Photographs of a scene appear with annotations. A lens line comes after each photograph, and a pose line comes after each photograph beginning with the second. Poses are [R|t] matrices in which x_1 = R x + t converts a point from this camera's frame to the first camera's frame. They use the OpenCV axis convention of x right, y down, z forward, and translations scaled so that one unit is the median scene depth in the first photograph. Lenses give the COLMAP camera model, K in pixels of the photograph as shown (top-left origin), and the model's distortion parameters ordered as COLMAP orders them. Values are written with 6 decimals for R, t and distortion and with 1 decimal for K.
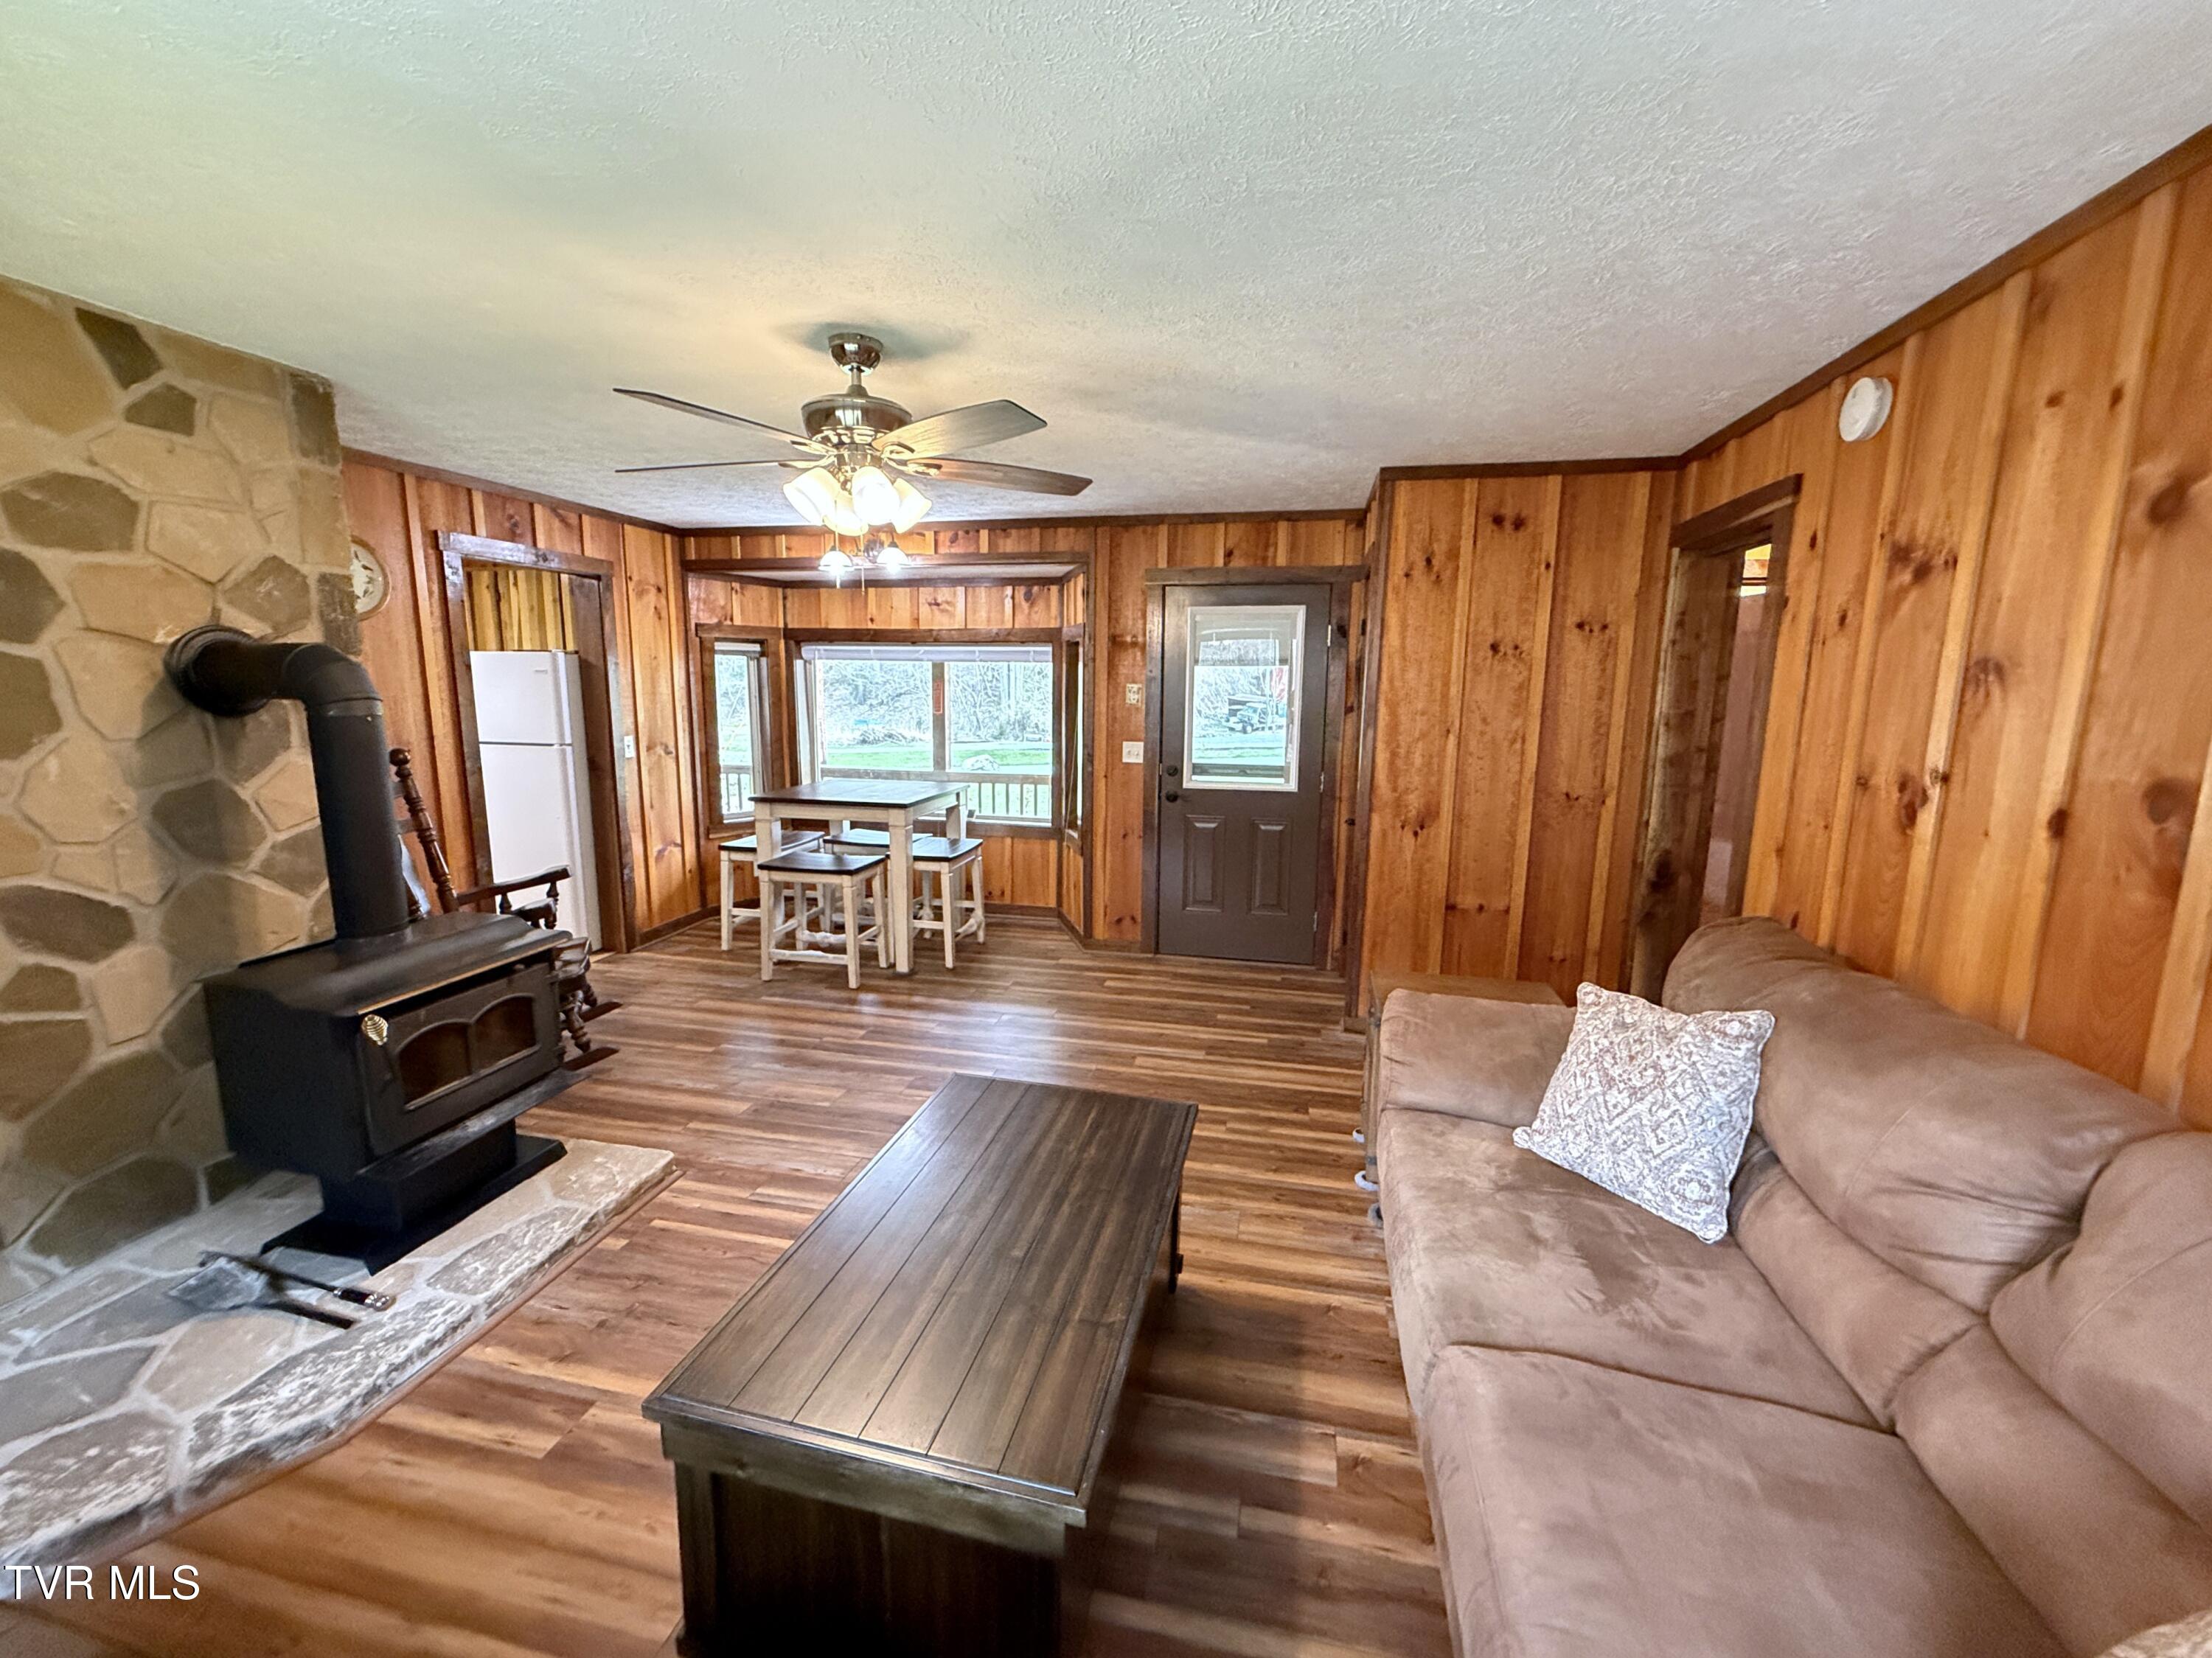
lens RADIAL K [[892.2, 0, 1101.8], [0, 892.2, 828.4], [0, 0, 1]] dist [-0.000427, 0.000251]
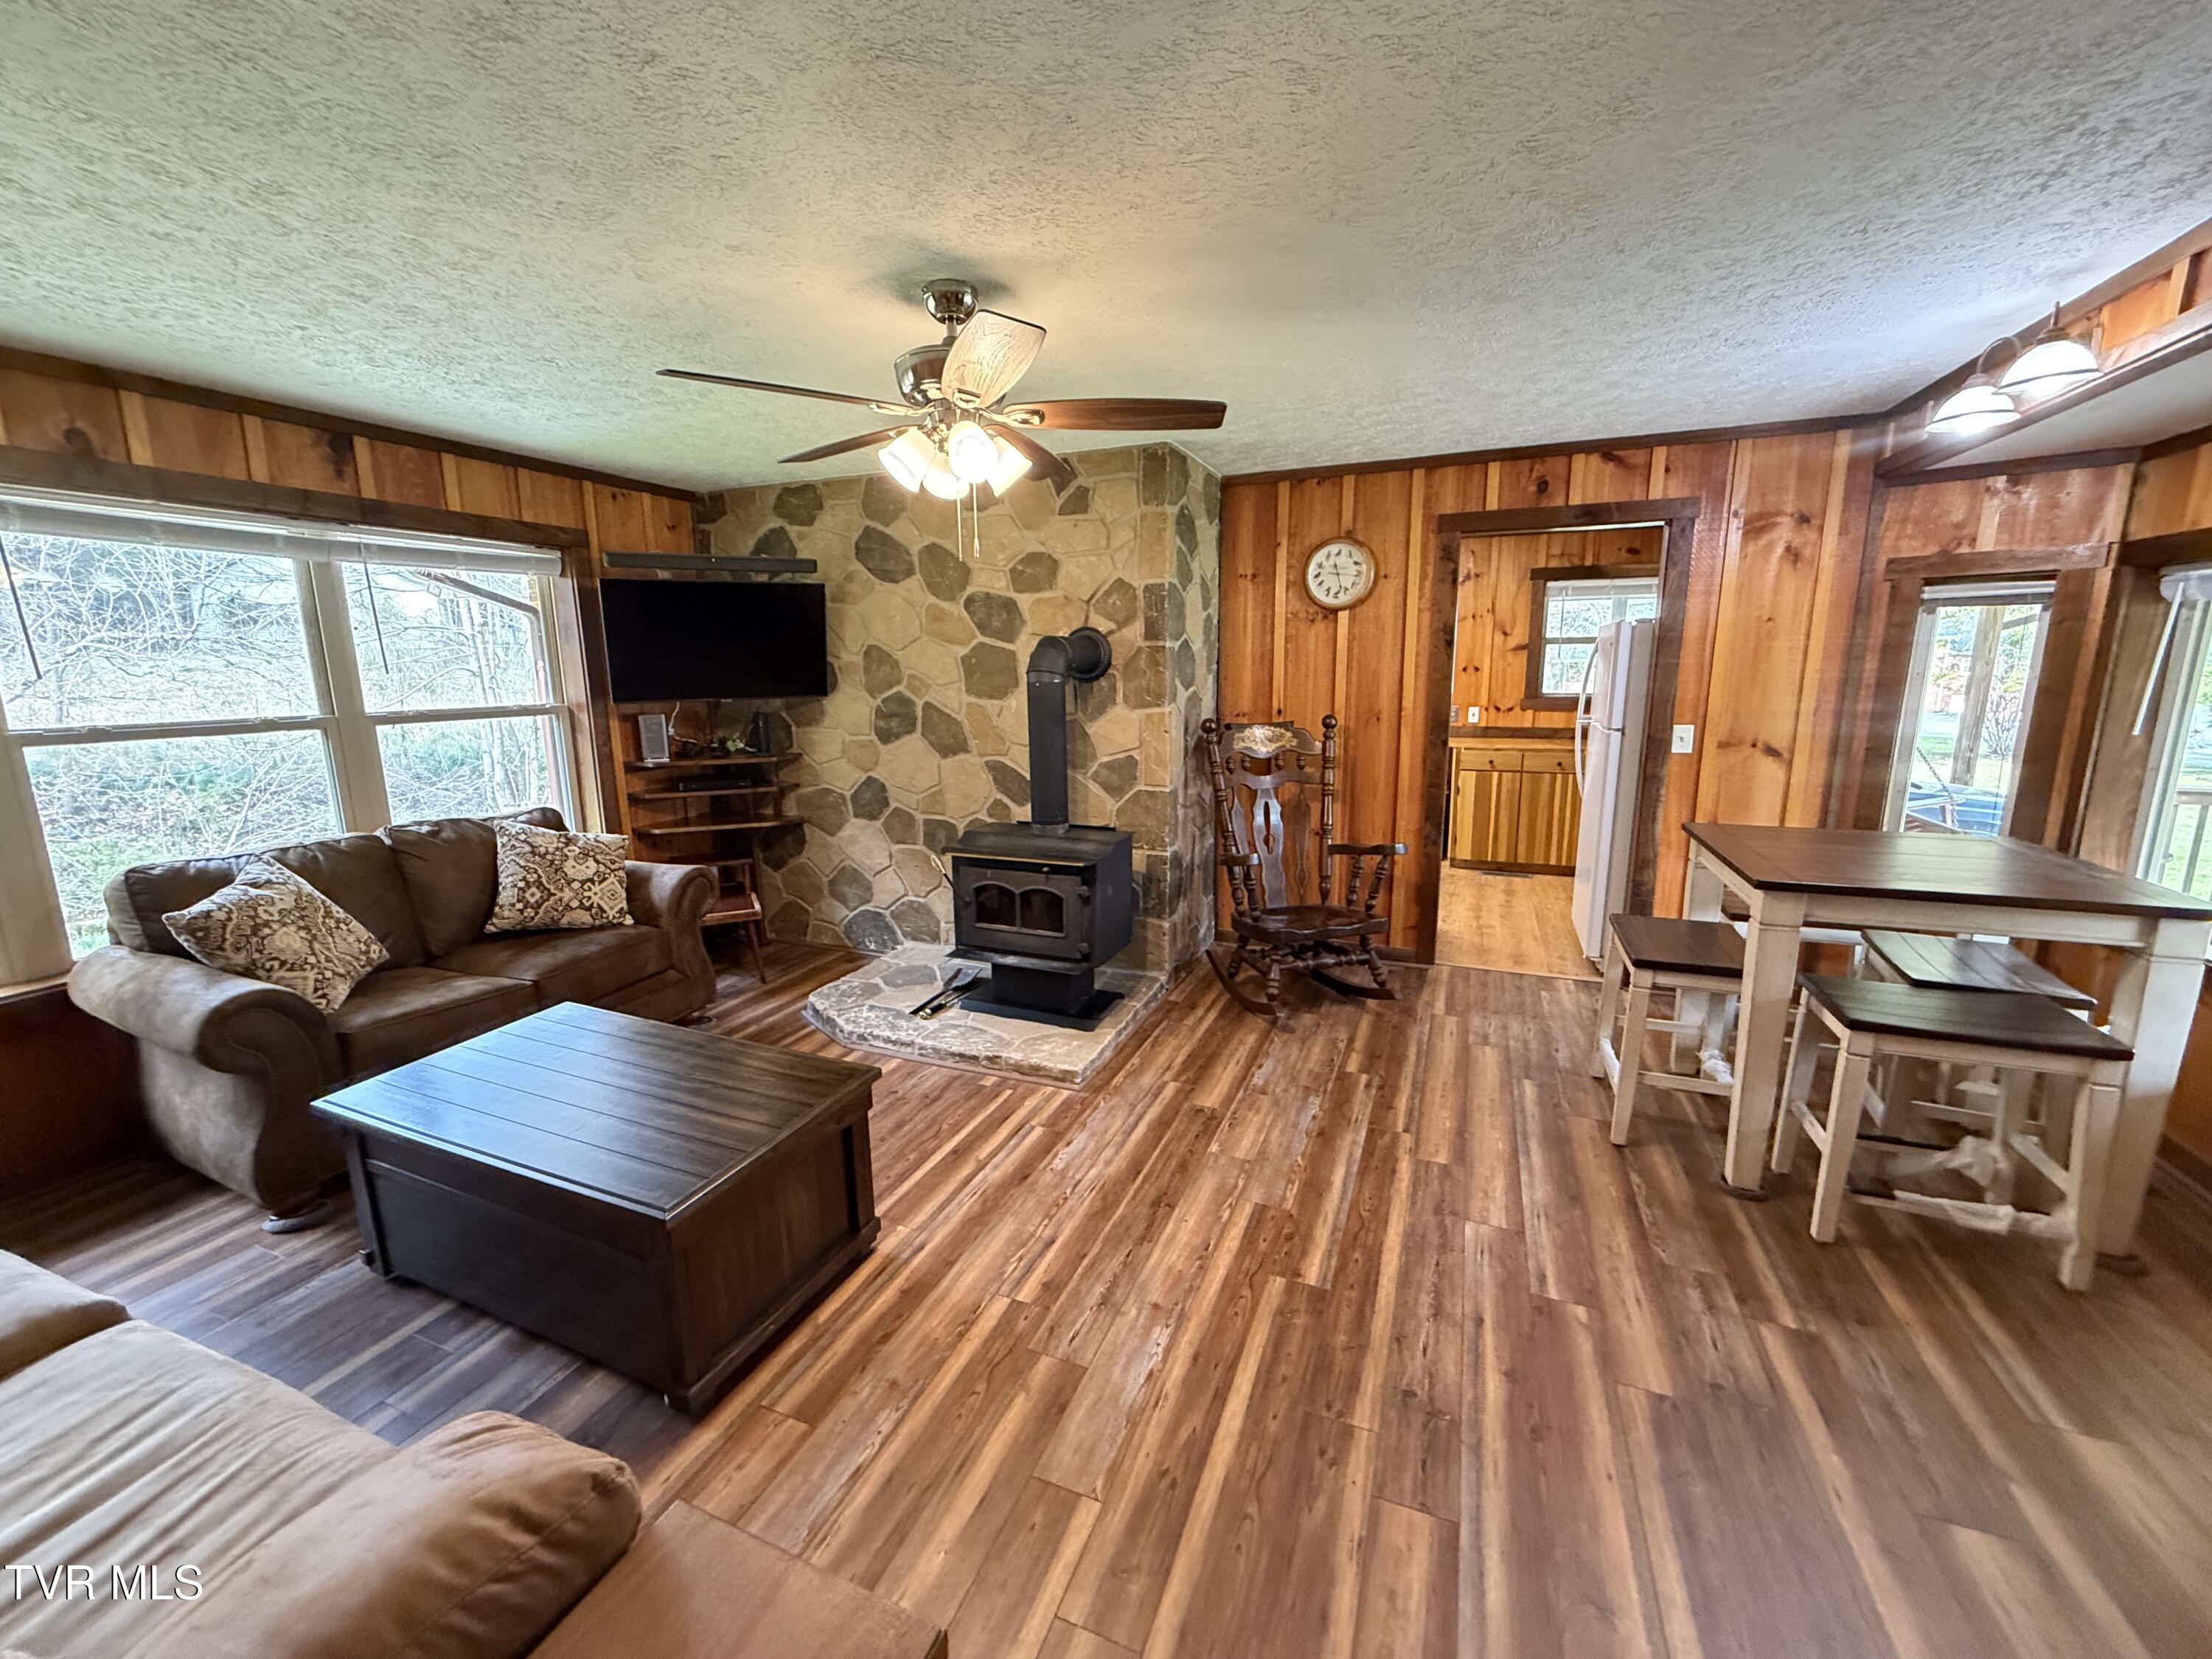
lens RADIAL K [[885.4, 0, 1097.8], [0, 885.4, 829.5], [0, 0, 1]] dist [-0.002008, 0.000148]
pose [[-0.178830, 0.174811, -0.968226, 0.678561], [-0.149854, 0.967768, 0.202406, -0.203204], [0.972401, 0.181289, -0.146870, 1.356924]]
